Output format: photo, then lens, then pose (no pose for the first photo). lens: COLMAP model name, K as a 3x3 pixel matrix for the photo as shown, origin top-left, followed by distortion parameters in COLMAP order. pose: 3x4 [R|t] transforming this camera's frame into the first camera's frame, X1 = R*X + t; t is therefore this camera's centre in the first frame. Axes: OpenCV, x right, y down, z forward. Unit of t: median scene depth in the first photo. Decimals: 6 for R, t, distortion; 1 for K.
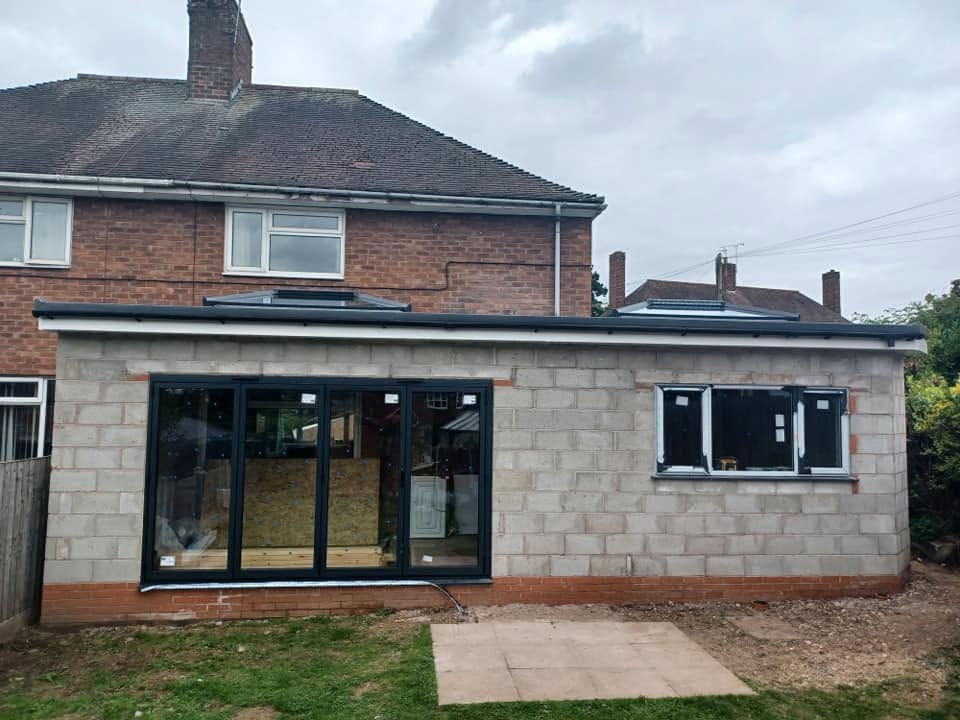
lens RADIAL K [[730.5, 0, 485.7], [0, 730.5, 357.3], [0, 0, 1]] dist [0.036567, -0.009668]
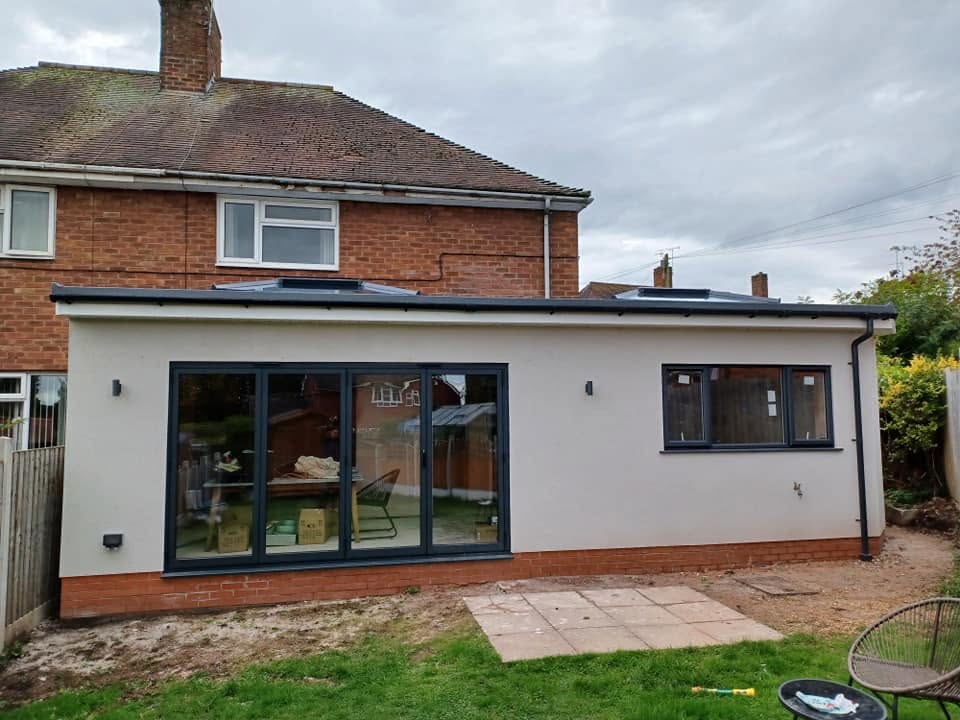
lens RADIAL K [[730.5, 0, 485.7], [0, 730.5, 357.3], [0, 0, 1]] dist [0.036567, -0.009668]
pose [[0.994699, -0.015253, 0.101692, -0.097082], [0.016444, 0.999806, -0.010886, 0.026783], [-0.101506, 0.012501, 0.994756, -0.018874]]
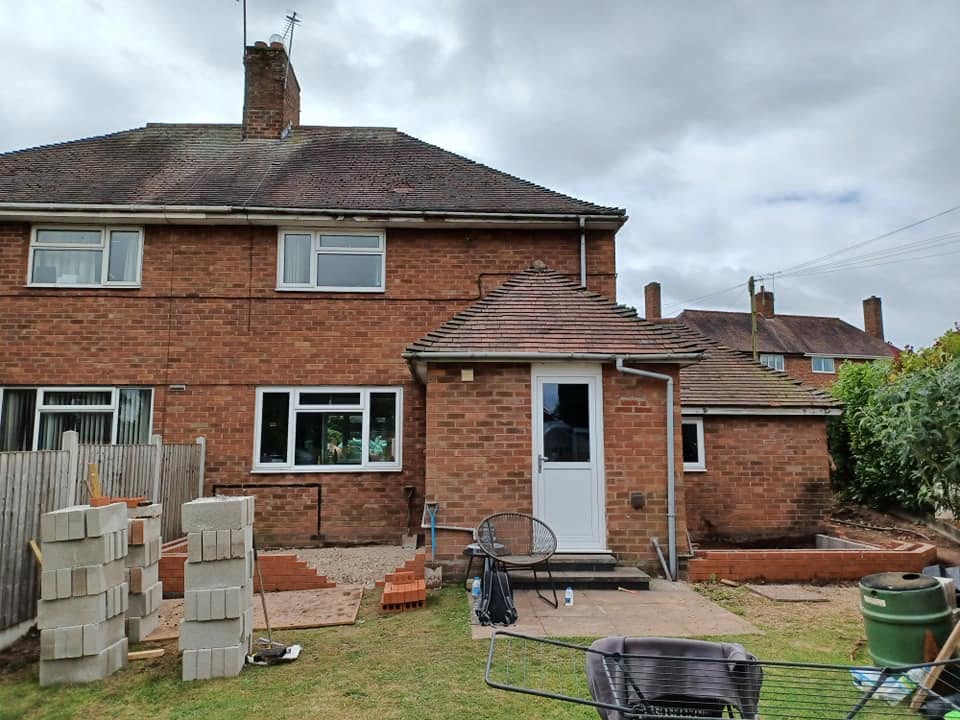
lens RADIAL K [[730.0, 0, 483.8], [0, 730.0, 358.6], [0, 0, 1]] dist [0.093266, -0.148933]
pose [[0.997934, -0.023209, -0.059903, 0.015141], [0.019310, 0.997707, -0.064868, 0.064605], [0.061271, 0.063577, 0.996094, -0.066467]]
